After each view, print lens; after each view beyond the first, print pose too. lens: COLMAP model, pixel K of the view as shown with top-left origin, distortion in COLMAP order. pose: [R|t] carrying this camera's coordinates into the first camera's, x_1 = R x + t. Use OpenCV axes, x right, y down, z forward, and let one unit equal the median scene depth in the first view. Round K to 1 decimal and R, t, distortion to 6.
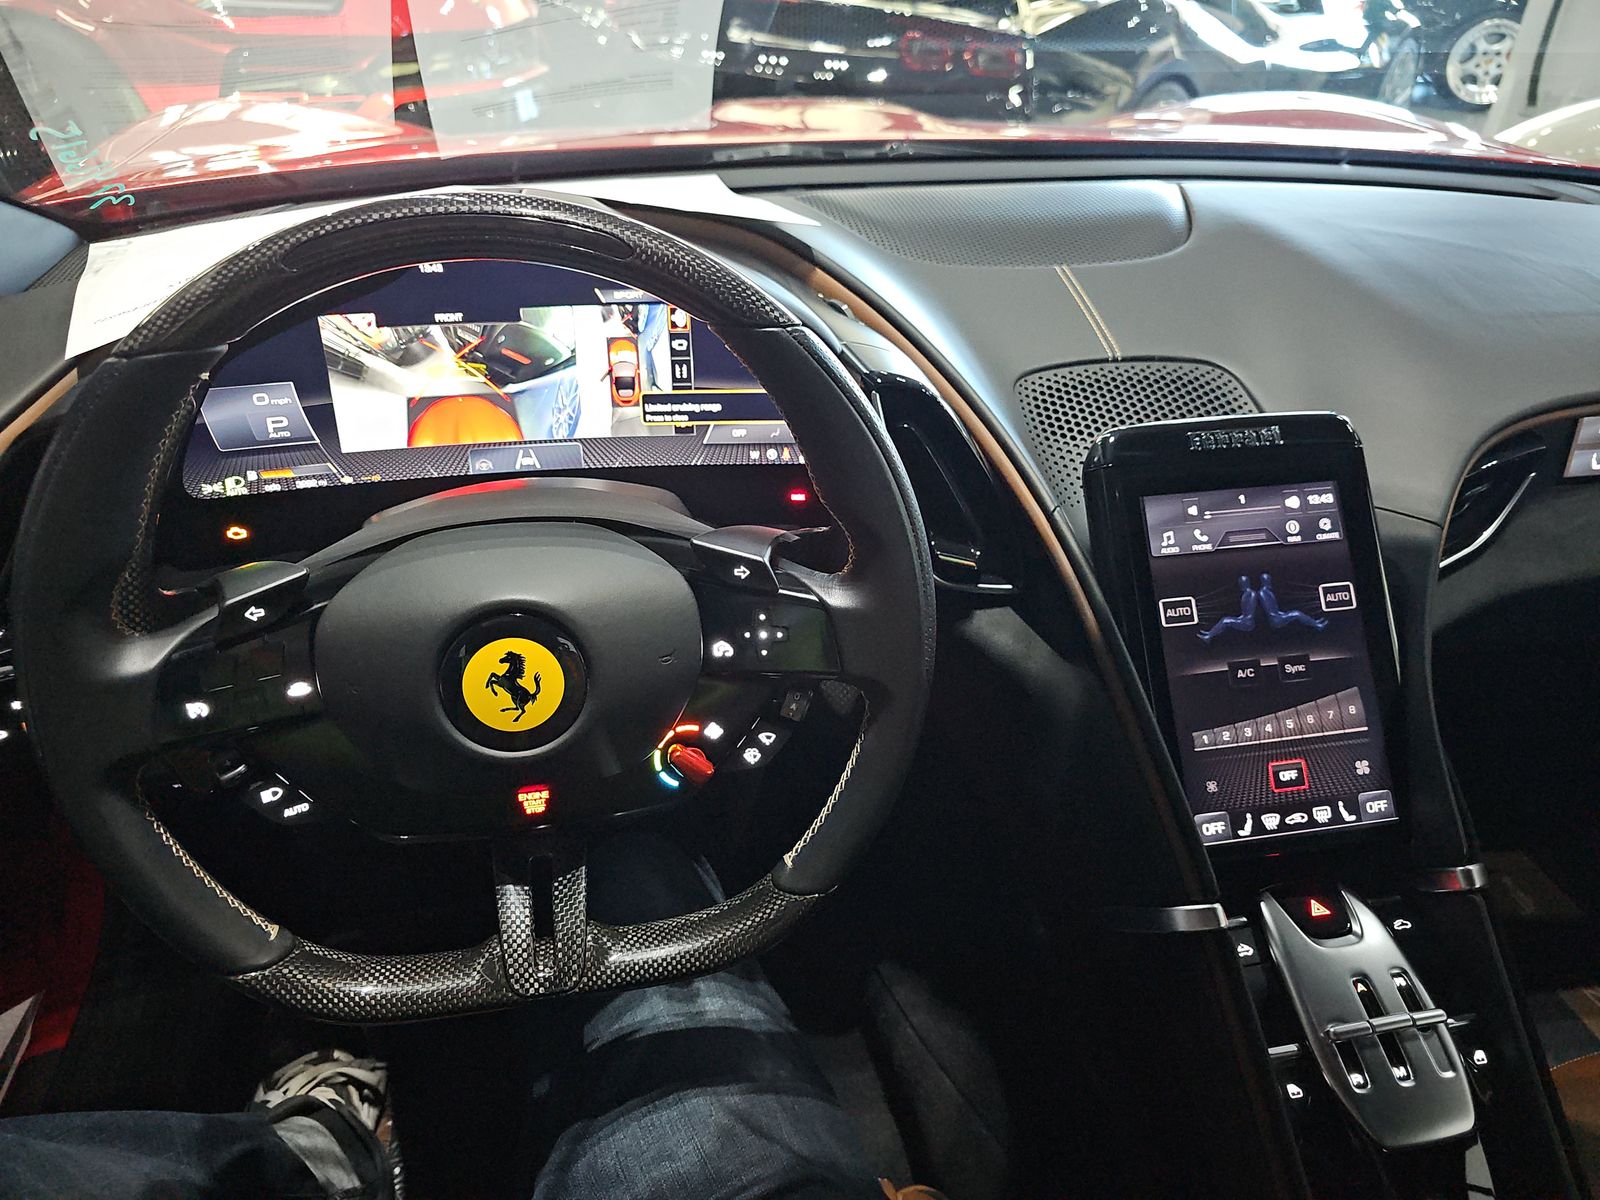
lens RADIAL K [[1043.9, 0, 790.6], [0, 1043.9, 594.8], [0, 0, 1]] dist [0.019857, -0.021309]
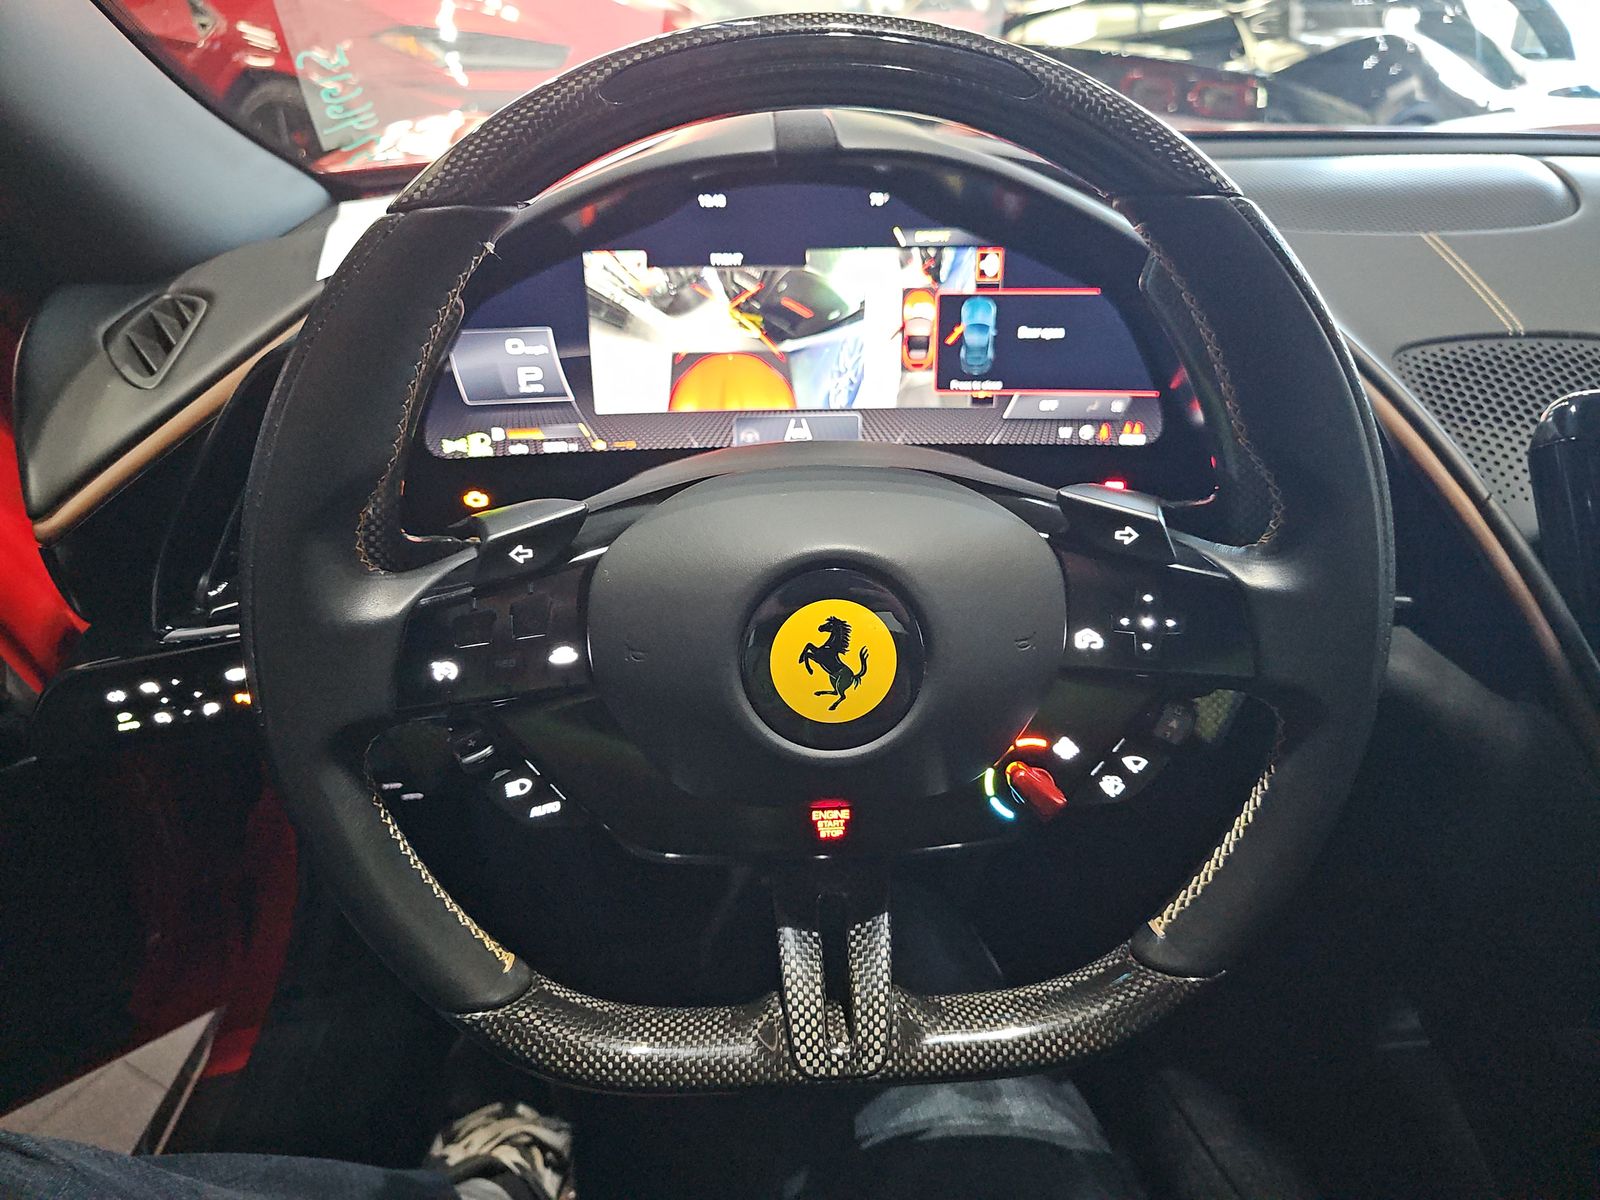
lens RADIAL K [[1043.9, 0, 808.9], [0, 1043.9, 598.1], [0, 0, 1]] dist [0.019857, -0.021309]
pose [[0.990274, 0.044604, -0.131784, -0.142180], [-0.052573, 0.996953, -0.057621, 0.065204], [0.128812, 0.063989, 0.989602, 0.183403]]
